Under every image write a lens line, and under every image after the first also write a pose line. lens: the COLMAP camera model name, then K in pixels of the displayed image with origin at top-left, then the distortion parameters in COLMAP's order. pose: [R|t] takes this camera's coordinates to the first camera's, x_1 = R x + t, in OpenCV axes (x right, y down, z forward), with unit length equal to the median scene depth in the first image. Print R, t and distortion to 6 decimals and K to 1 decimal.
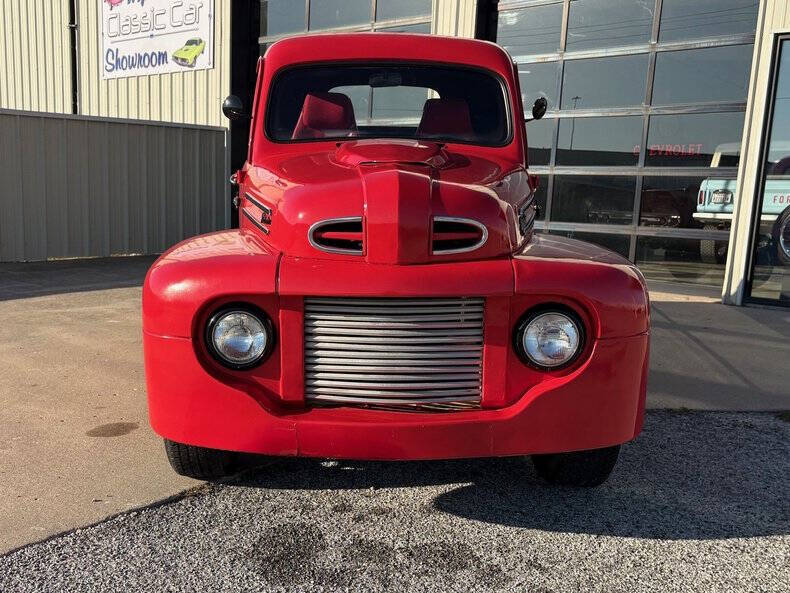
lens RADIAL K [[804.8, 0, 339.3], [0, 804.8, 299.4], [0, 0, 1]] dist [0.010898, 0.023804]
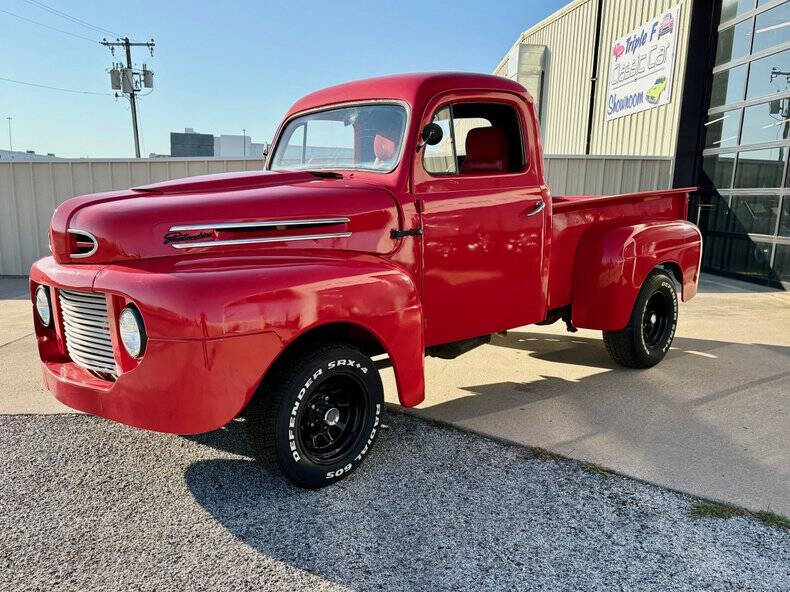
lens RADIAL K [[673.4, 0, 380.5], [0, 673.4, 298.2], [0, 0, 1]] dist [0.008114, 0.009834]
pose [[0.712948, 0.087306, -0.695761, 1.178344], [-0.096772, 0.994975, 0.025690, -0.061489], [0.694508, 0.049015, 0.717814, 0.499849]]
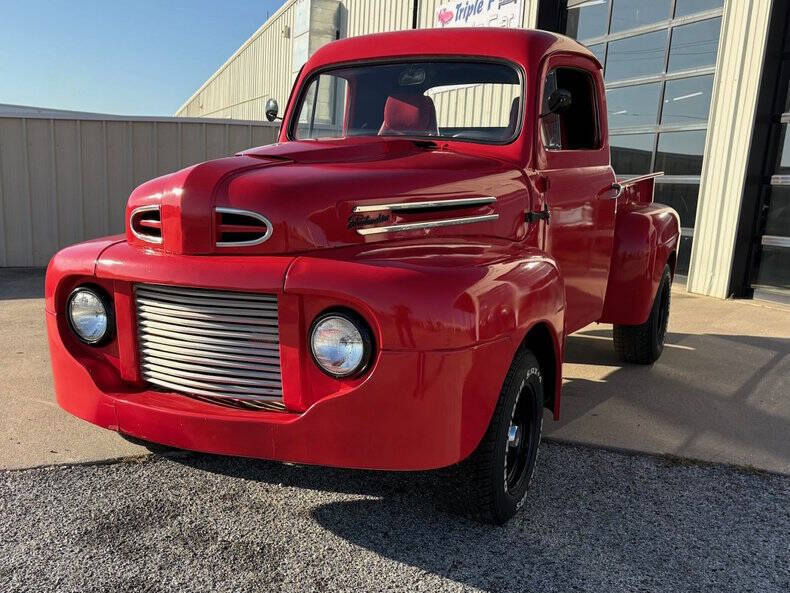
lens RADIAL K [[795.7, 0, 365.3], [0, 795.7, 313.7], [0, 0, 1]] dist [-0.003317, -0.001549]
pose [[0.901436, 0.079400, -0.425569, 0.644242], [-0.078418, 0.996723, 0.019859, -0.006745], [0.425751, 0.015471, 0.904708, 0.175867]]
